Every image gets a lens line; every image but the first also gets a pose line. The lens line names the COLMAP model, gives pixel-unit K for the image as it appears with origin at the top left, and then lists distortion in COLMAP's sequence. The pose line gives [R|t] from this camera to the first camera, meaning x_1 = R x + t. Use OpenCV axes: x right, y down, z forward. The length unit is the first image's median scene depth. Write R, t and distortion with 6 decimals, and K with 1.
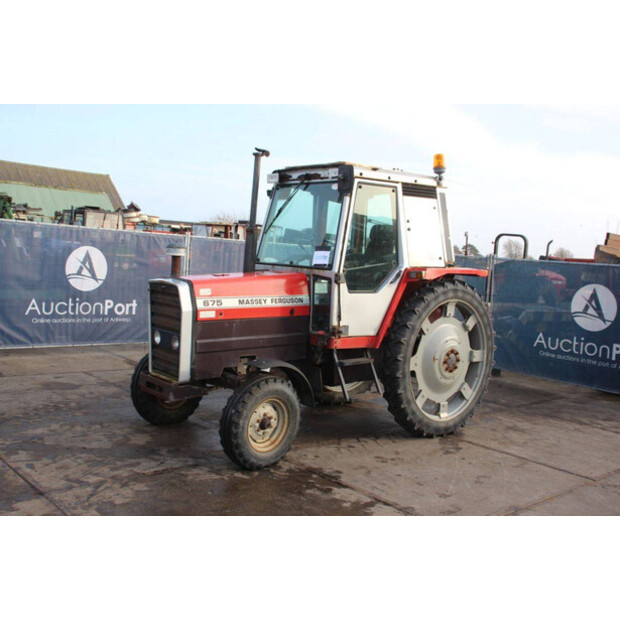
lens RADIAL K [[656.5, 0, 315.0], [0, 656.5, 306.0], [0, 0, 1]] dist [-0.037245, 0.000000]
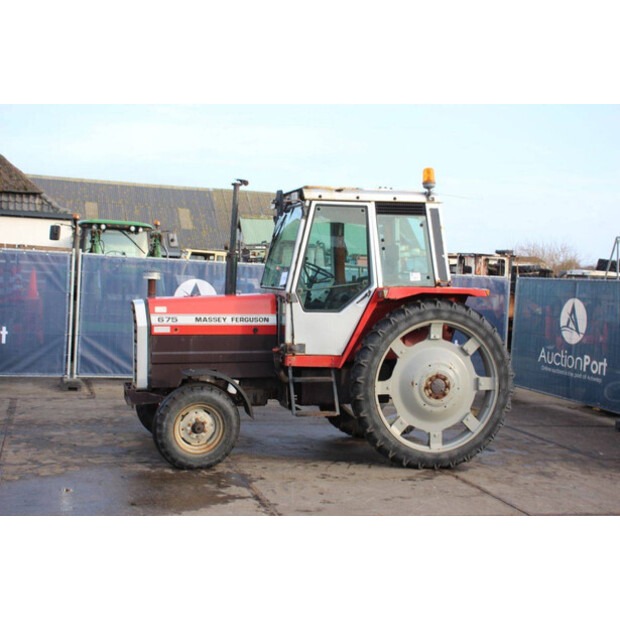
lens RADIAL K [[883.4, 0, 314.0], [0, 883.4, 306.4], [0, 0, 1]] dist [0.072418, 0.000000]
pose [[0.904330, -0.013756, -0.426612, 0.642091], [-0.016928, 0.997538, -0.068047, 0.064198], [0.426498, 0.068759, 0.901871, -0.238227]]
